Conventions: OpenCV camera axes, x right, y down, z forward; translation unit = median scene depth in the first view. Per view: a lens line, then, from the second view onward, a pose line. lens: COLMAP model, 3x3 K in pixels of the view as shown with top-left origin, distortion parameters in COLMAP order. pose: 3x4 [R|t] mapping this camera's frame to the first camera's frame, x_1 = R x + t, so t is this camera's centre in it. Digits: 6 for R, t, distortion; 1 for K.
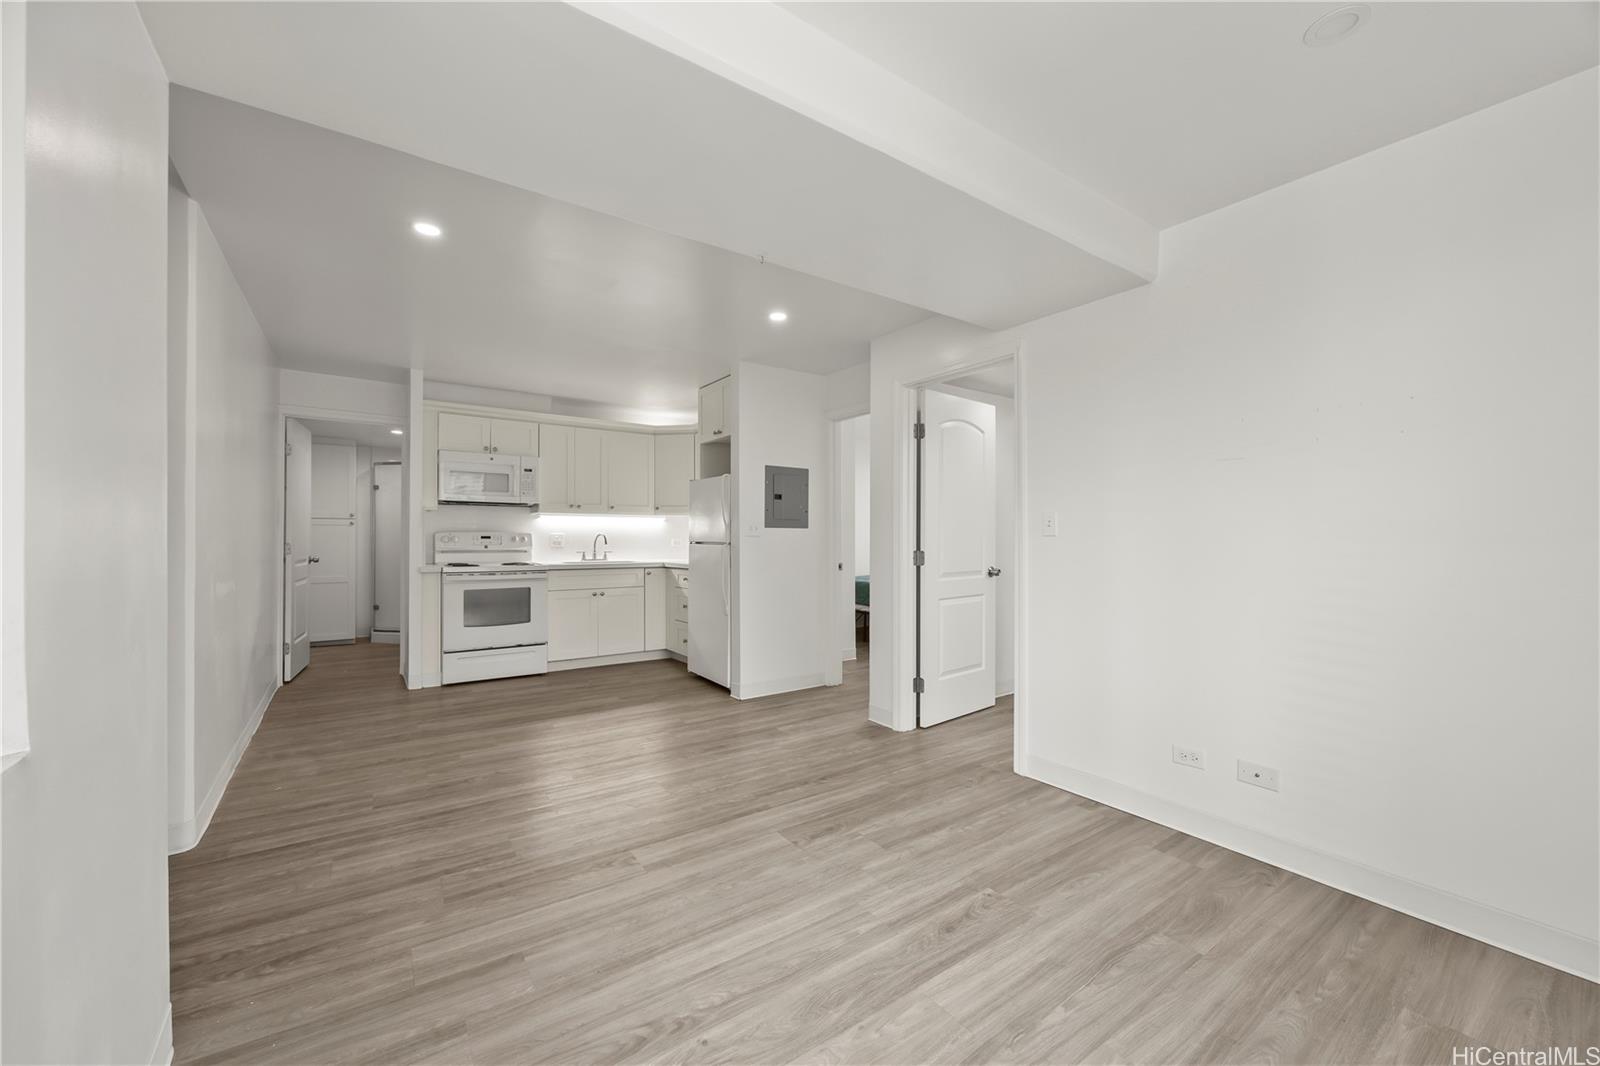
lens RADIAL K [[619.9, 0, 793.1], [0, 619.9, 535.6], [0, 0, 1]] dist [-0.008746, 0.000188]
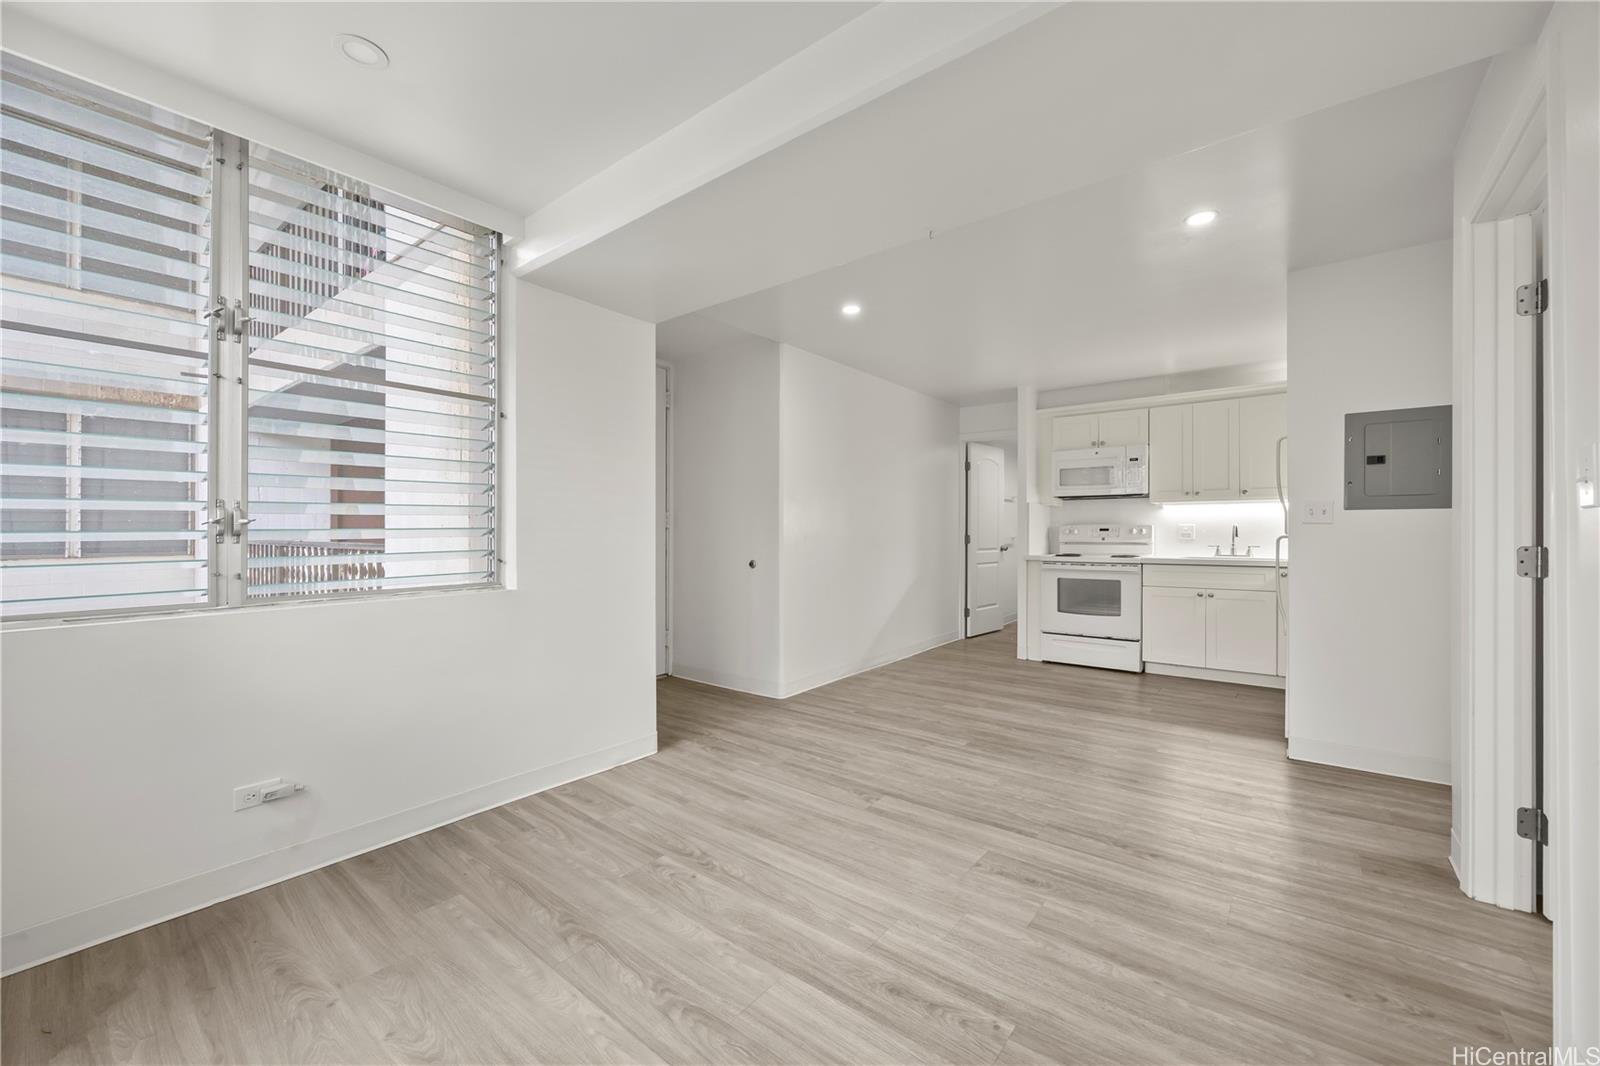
lens RADIAL K [[619.9, 0, 793.1], [0, 619.9, 535.6], [0, 0, 1]] dist [-0.008746, 0.000188]
pose [[0.283174, 0.000177, -0.959068, 0.702572], [0.005242, 0.999985, 0.001732, 0.017094], [0.959054, -0.005518, 0.283169, 0.444997]]
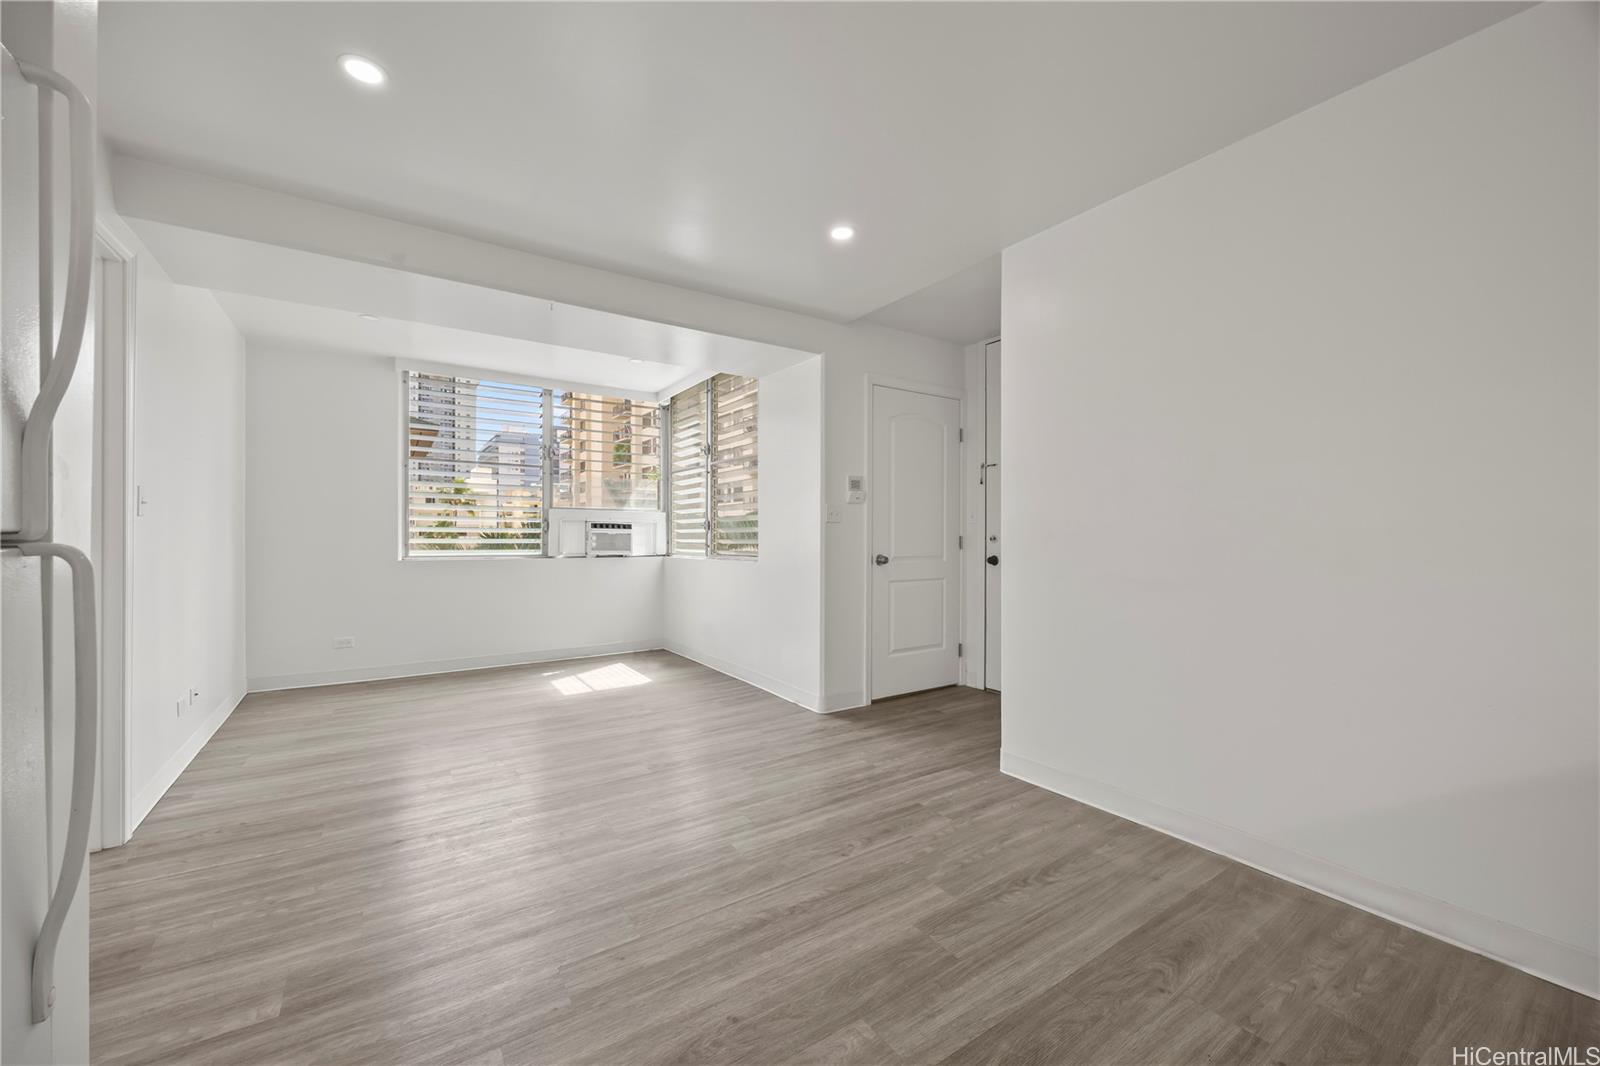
lens RADIAL K [[612.6, 0, 800.0], [0, 612.6, 533.0], [0, 0, 1]] dist [0.000253, 0.000071]
pose [[-0.999980, -0.003181, 0.005546, -0.500035], [-0.003159, 0.999987, 0.003974, 0.015712], [-0.005558, 0.003957, -0.999977, 1.967382]]
